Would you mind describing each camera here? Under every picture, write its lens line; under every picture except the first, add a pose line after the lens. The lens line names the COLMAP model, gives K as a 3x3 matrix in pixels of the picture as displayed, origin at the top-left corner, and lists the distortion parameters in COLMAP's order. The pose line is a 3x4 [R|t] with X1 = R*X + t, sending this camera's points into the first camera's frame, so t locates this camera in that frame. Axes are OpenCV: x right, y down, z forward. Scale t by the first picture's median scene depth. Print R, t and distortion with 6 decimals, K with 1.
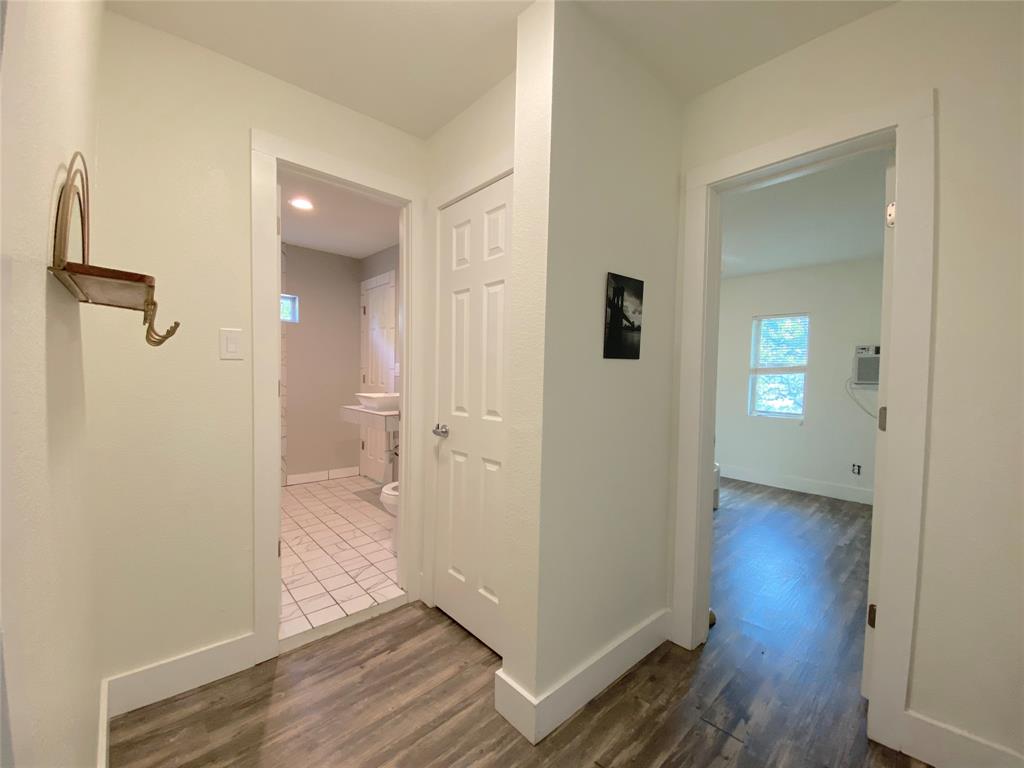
lens RADIAL K [[417.0, 0, 511.6], [0, 417.0, 386.7], [0, 0, 1]] dist [-0.030291, -0.000423]
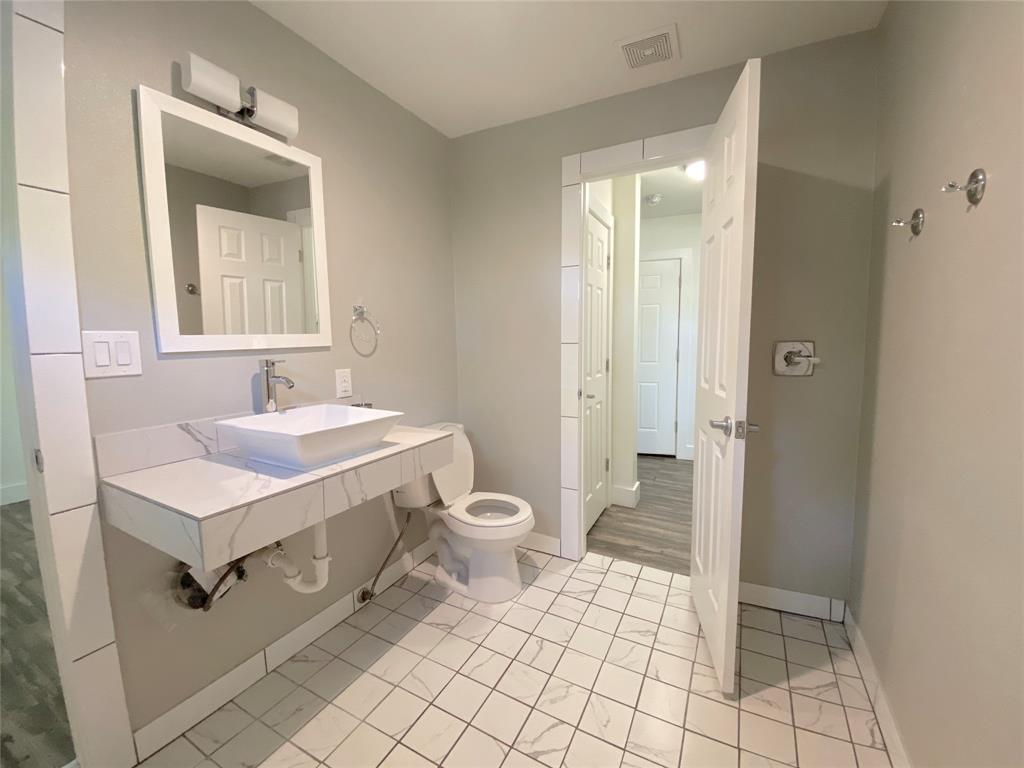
lens RADIAL K [[415.2, 0, 517.6], [0, 415.2, 375.7], [0, 0, 1]] dist [-0.021012, -0.003245]
pose [[-0.352486, -0.102854, 0.930148, -1.321315], [0.034790, 0.991814, 0.122857, -0.117924], [-0.935170, 0.075665, -0.346023, 1.728543]]
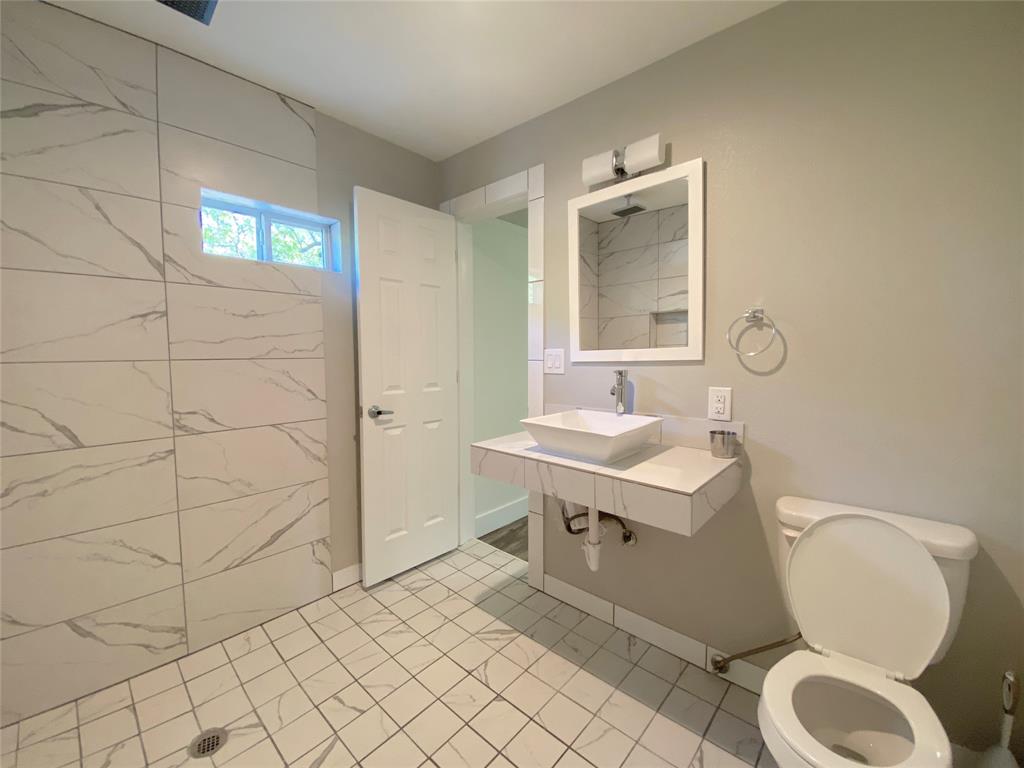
lens RADIAL K [[415.2, 0, 520.8], [0, 415.2, 383.1], [0, 0, 1]] dist [-0.021012, -0.003245]
pose [[0.995337, -0.033442, 0.090481, -0.820099], [0.031430, 0.999228, 0.023563, -0.074968], [-0.091199, -0.020609, 0.995619, 1.081935]]
